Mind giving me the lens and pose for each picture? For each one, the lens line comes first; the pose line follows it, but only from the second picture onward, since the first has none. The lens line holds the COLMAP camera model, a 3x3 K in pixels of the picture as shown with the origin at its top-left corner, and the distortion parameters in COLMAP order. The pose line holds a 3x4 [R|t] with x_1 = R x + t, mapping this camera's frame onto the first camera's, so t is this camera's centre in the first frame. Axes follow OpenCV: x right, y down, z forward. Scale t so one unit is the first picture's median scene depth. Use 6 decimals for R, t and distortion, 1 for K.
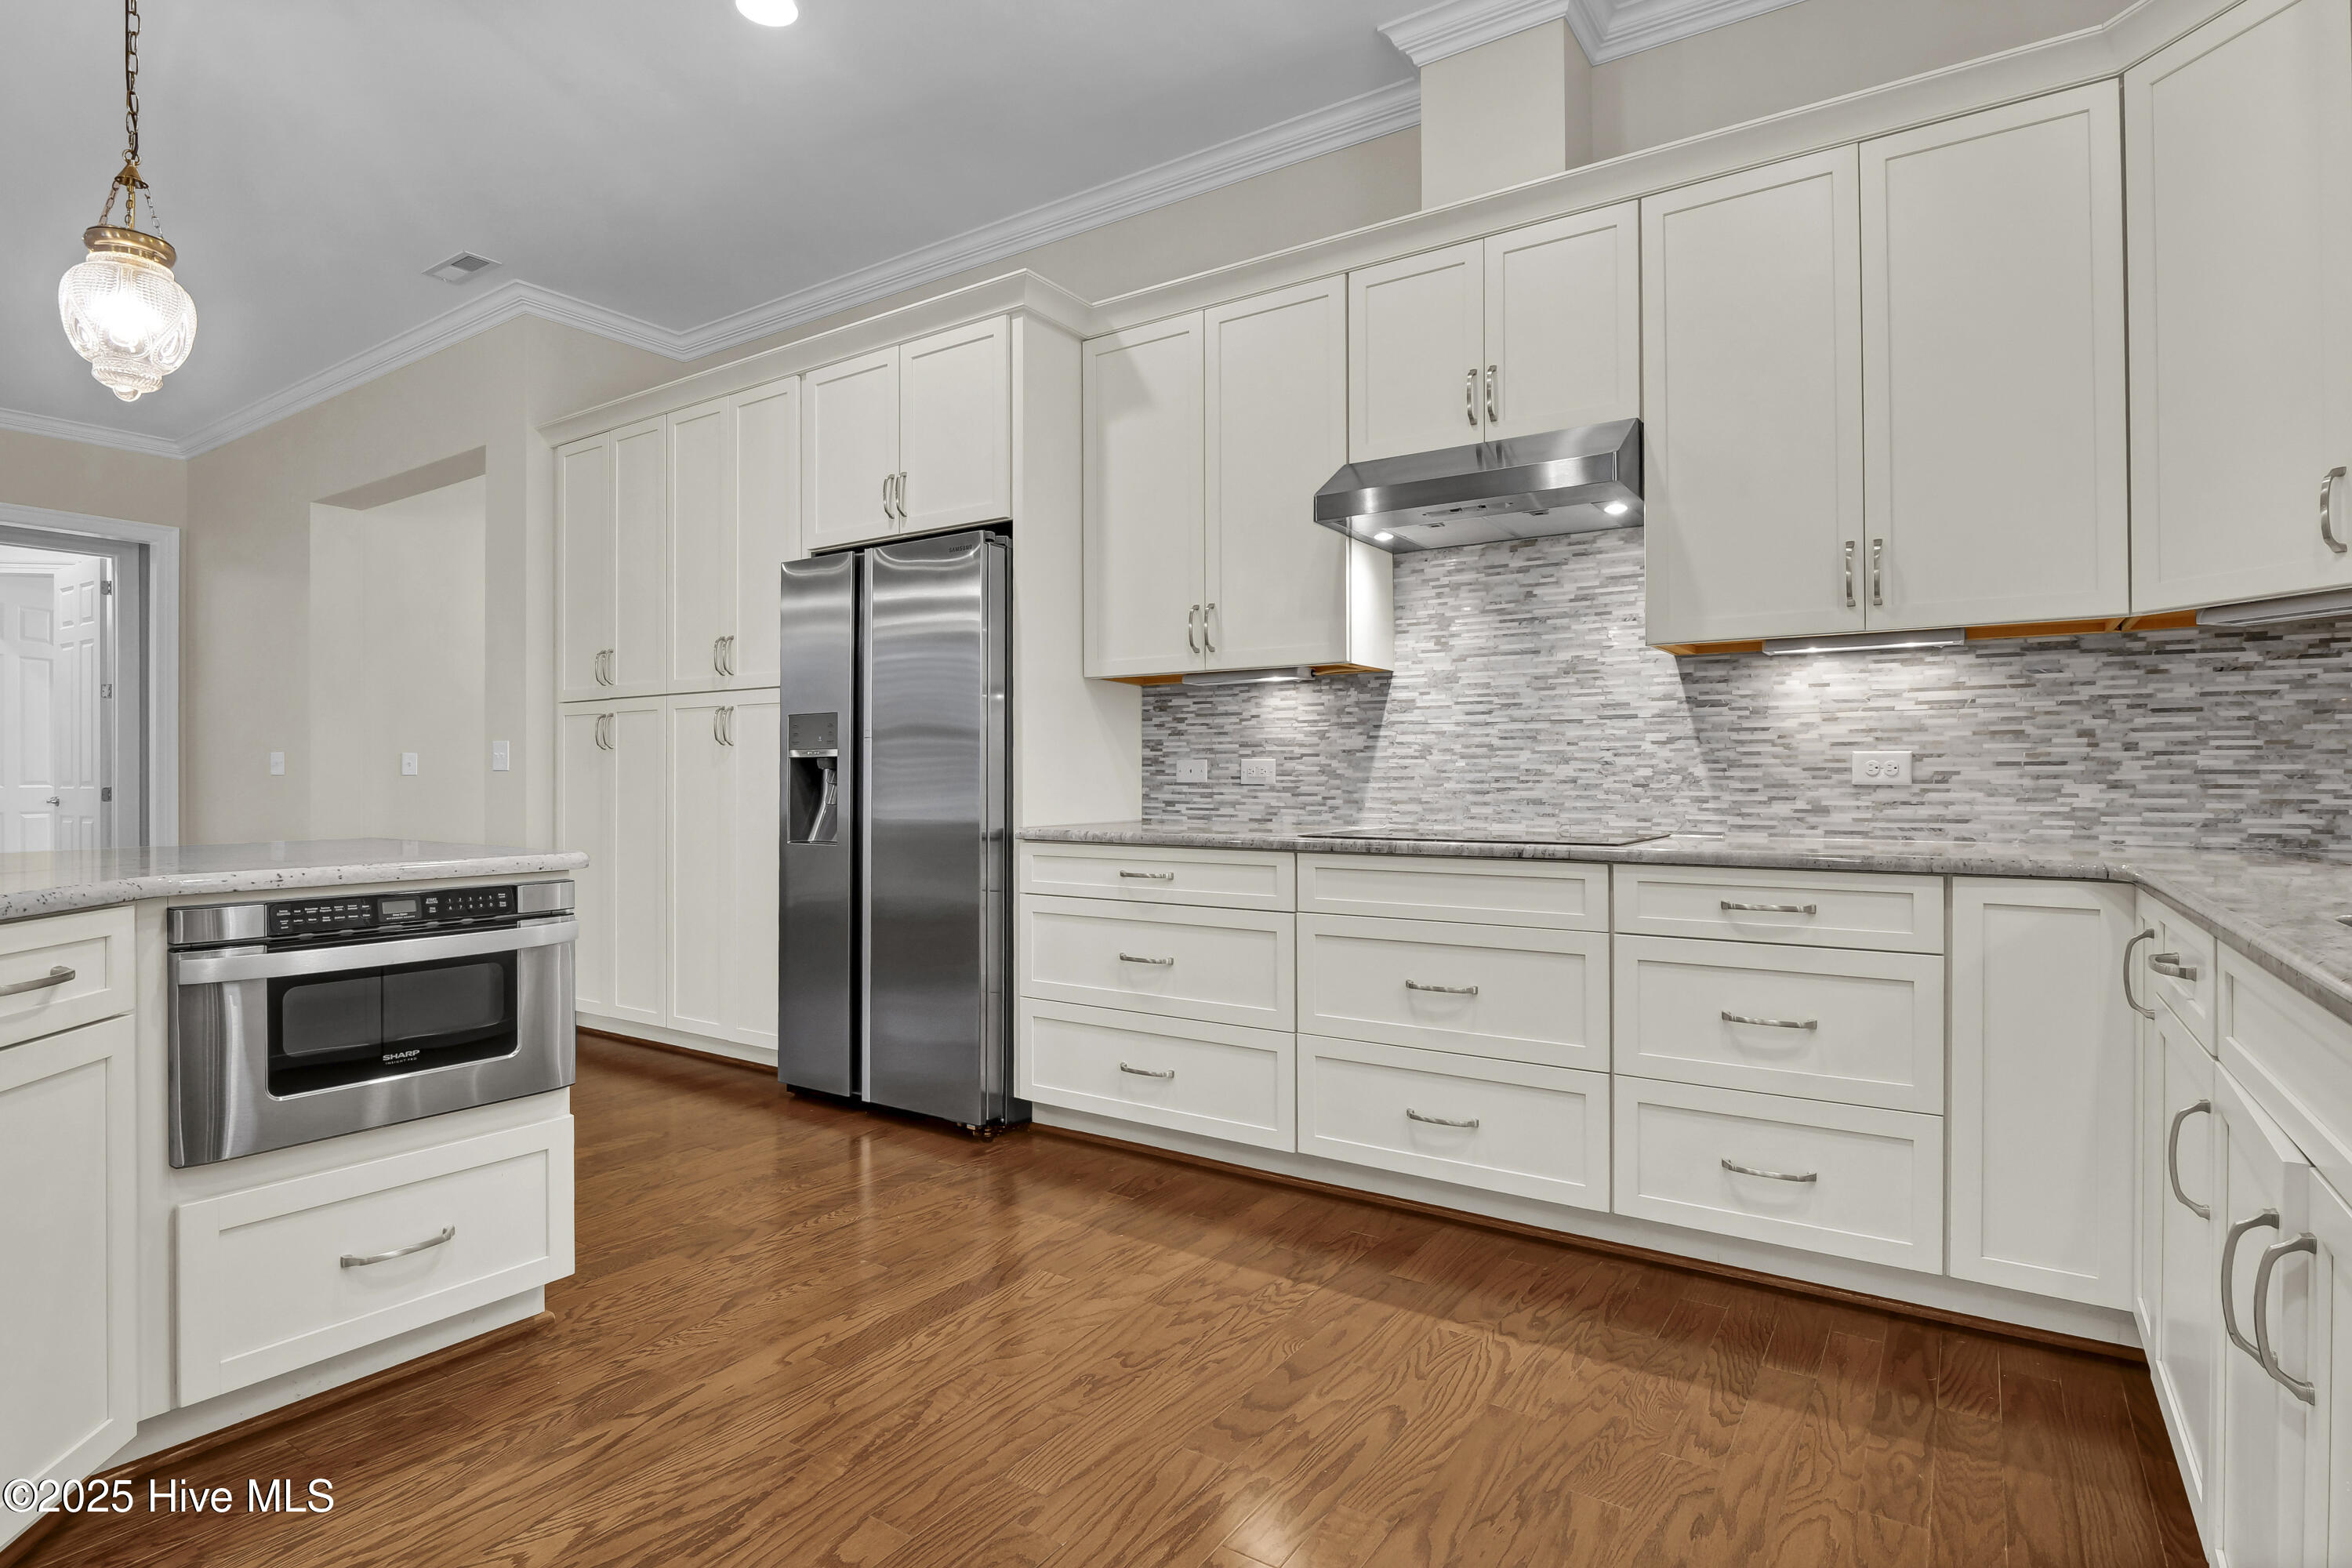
lens RADIAL K [[1186.1, 0, 1176.0], [0, 1186.1, 784.0], [0, 0, 1]] dist [-0.003331, -0.000614]
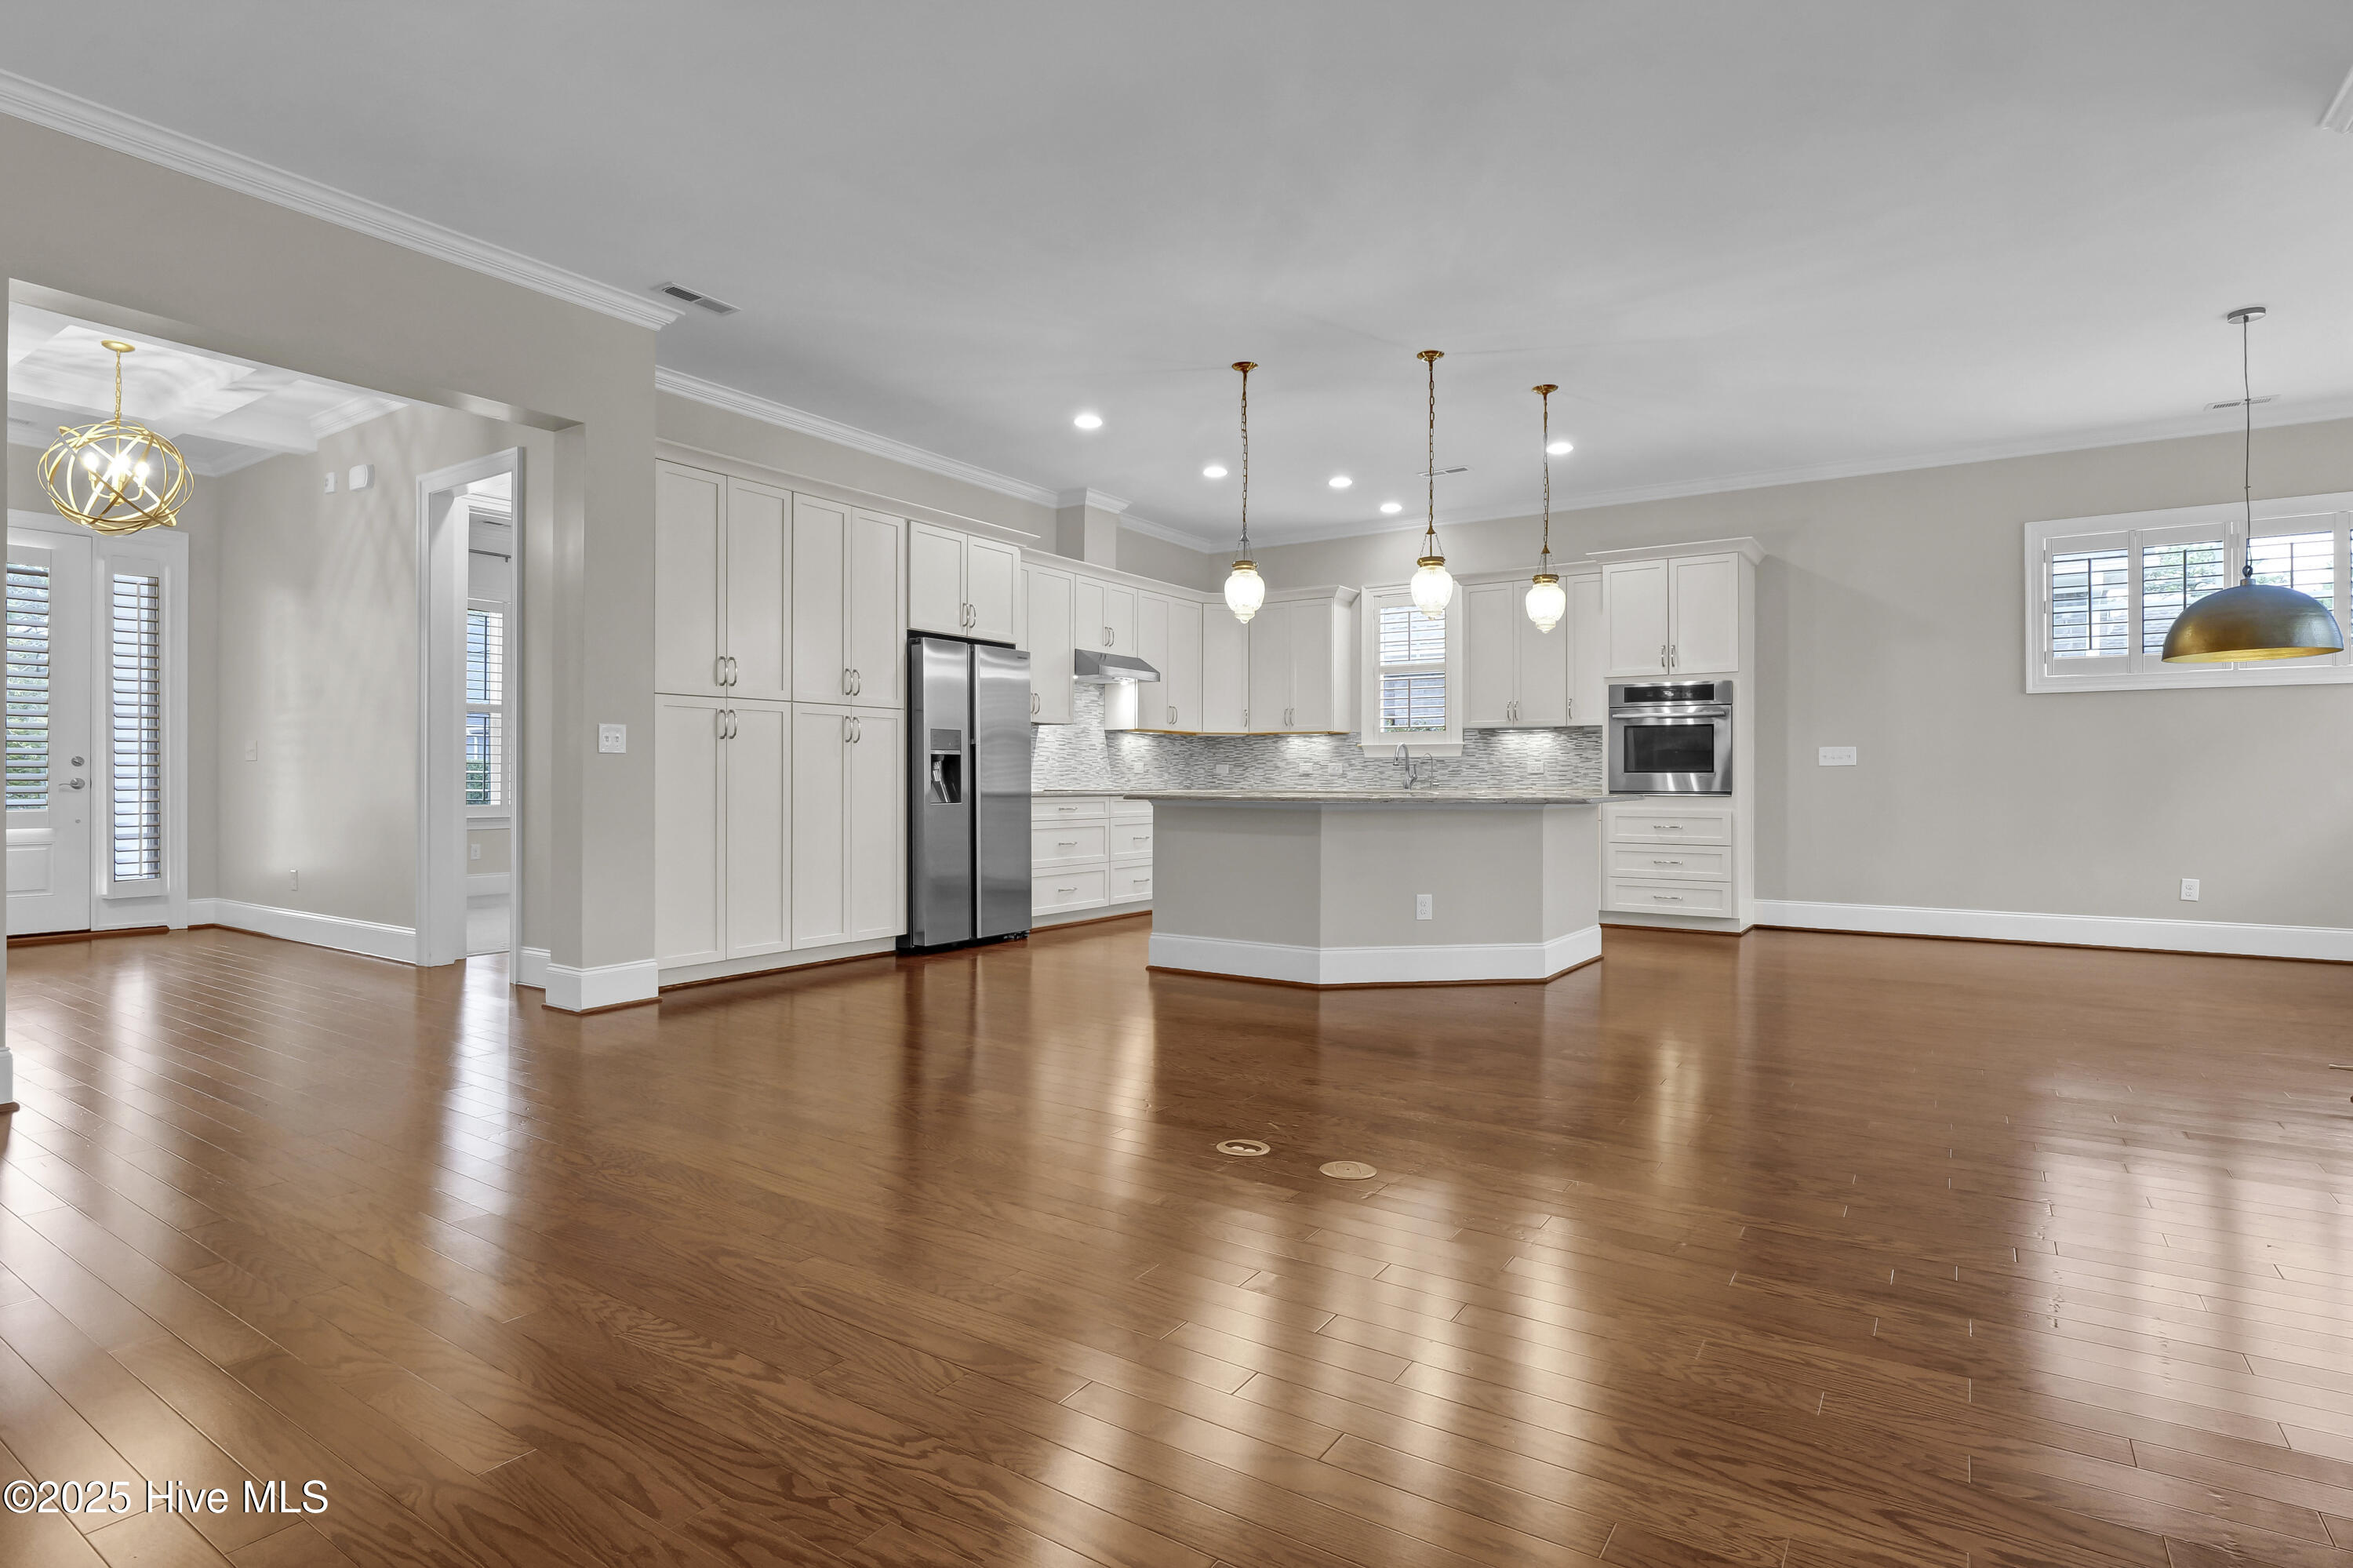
lens RADIAL K [[1186.6, 0, 1176.5], [0, 1186.6, 784.0], [0, 0, 1]] dist [-0.003331, -0.000614]
pose [[-0.001373, -0.003279, 0.999994, -2.375487], [0.000790, 0.999994, 0.003281, 0.017449], [-0.999999, 0.000795, -0.001370, 0.758397]]
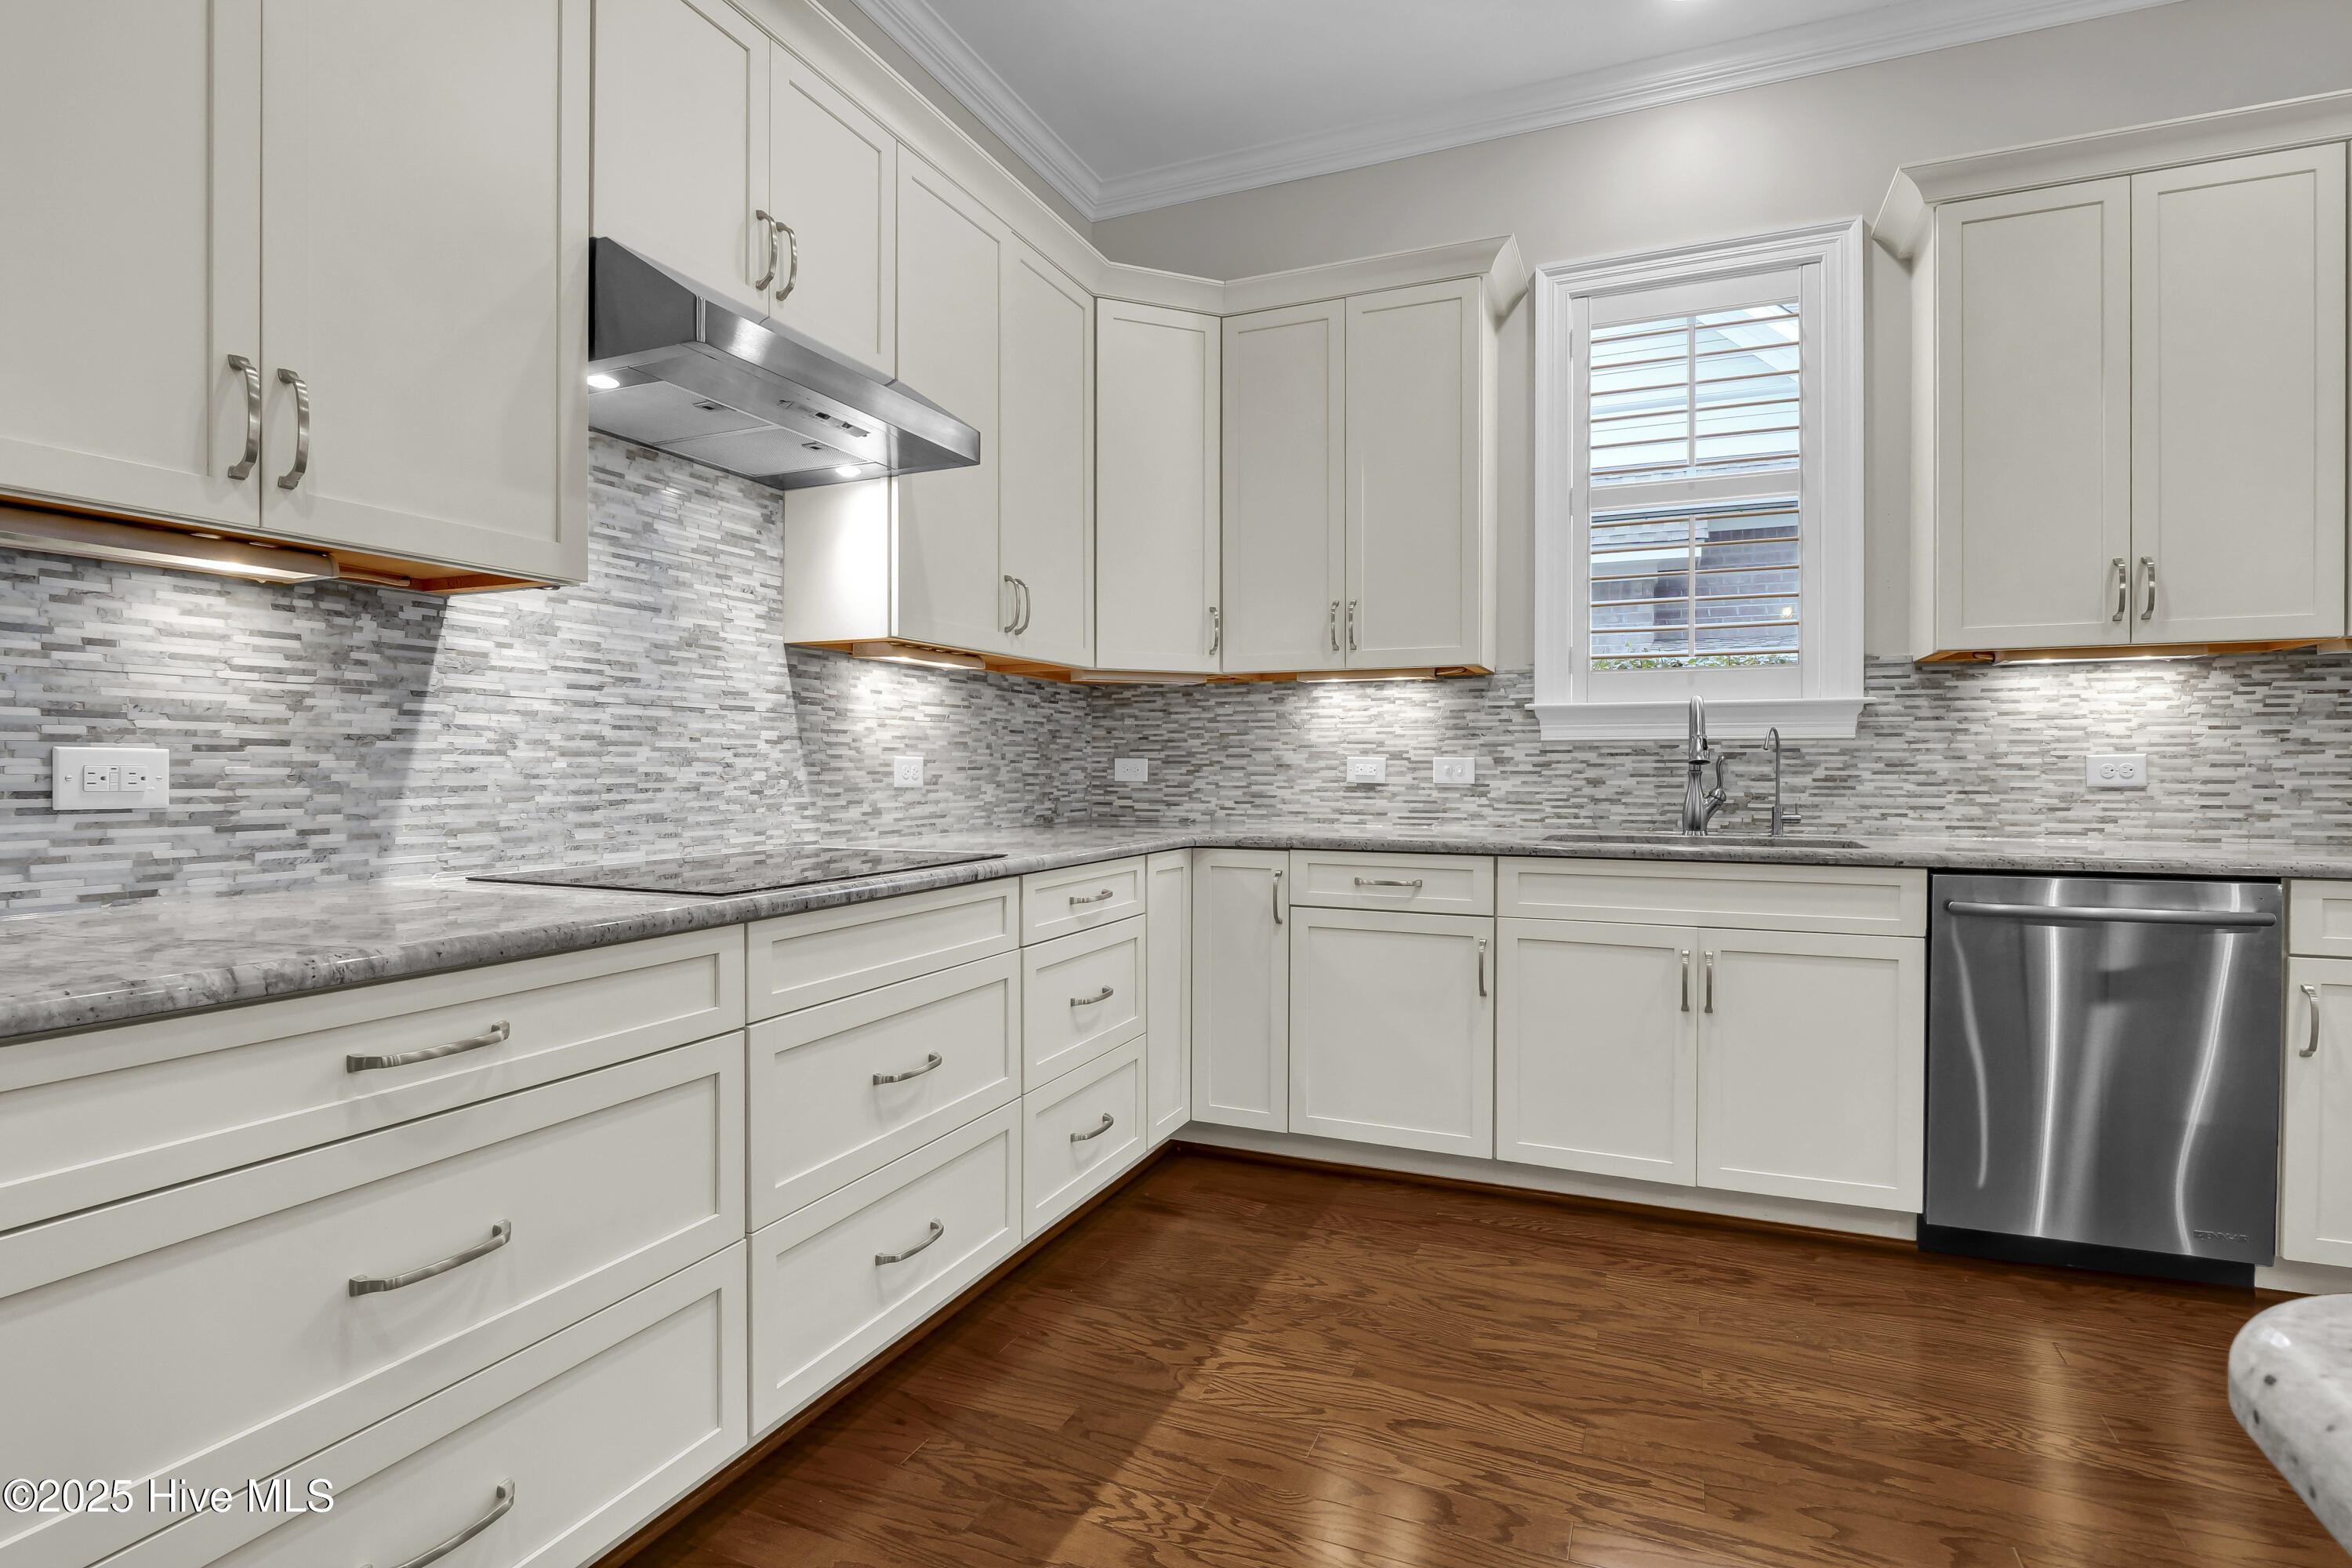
lens RADIAL K [[1158.0, 0, 1169.9], [0, 1158.0, 776.5], [0, 0, 1]] dist [-0.001121, -0.000154]
pose [[-0.172113, -0.008573, 0.985040, -0.434681], [0.002728, 0.999954, 0.009179, -0.015536], [-0.985073, 0.004267, -0.172082, 0.799346]]
